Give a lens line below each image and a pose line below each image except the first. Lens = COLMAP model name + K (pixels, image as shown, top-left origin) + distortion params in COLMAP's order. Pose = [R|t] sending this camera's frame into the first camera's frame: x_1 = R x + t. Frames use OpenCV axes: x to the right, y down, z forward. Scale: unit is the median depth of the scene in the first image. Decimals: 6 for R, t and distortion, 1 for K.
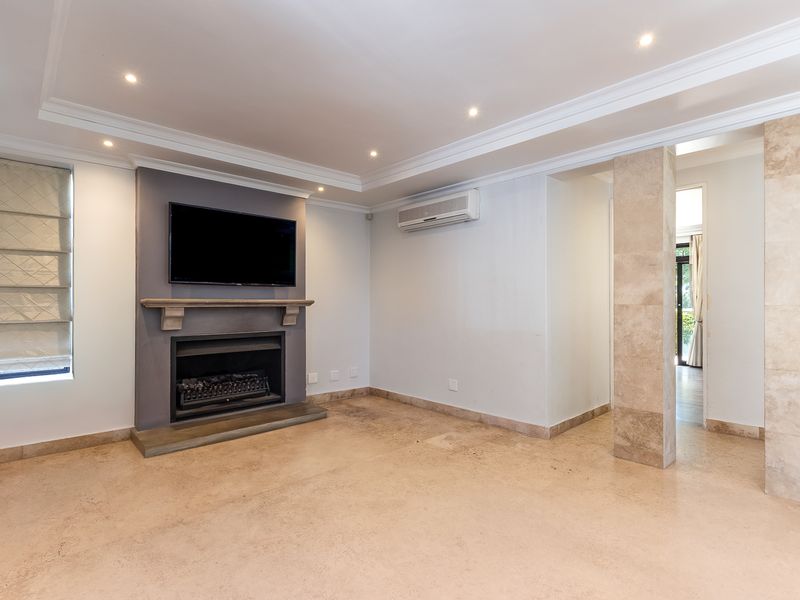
lens RADIAL K [[415.8, 0, 400.0], [0, 415.8, 300.0], [0, 0, 1]] dist [-0.019550, -0.000145]
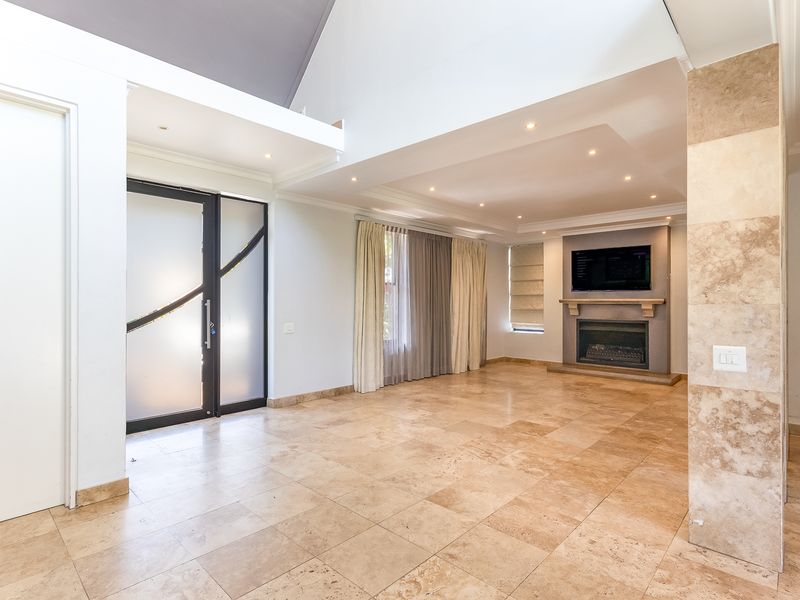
lens RADIAL K [[415.8, 0, 400.0], [0, 415.8, 300.0], [0, 0, 1]] dist [-0.019550, -0.000145]
pose [[0.061860, -0.005005, -0.998072, 1.230137], [0.007920, 0.999958, -0.004524, 0.002487], [0.998053, -0.007625, 0.061897, 0.046670]]
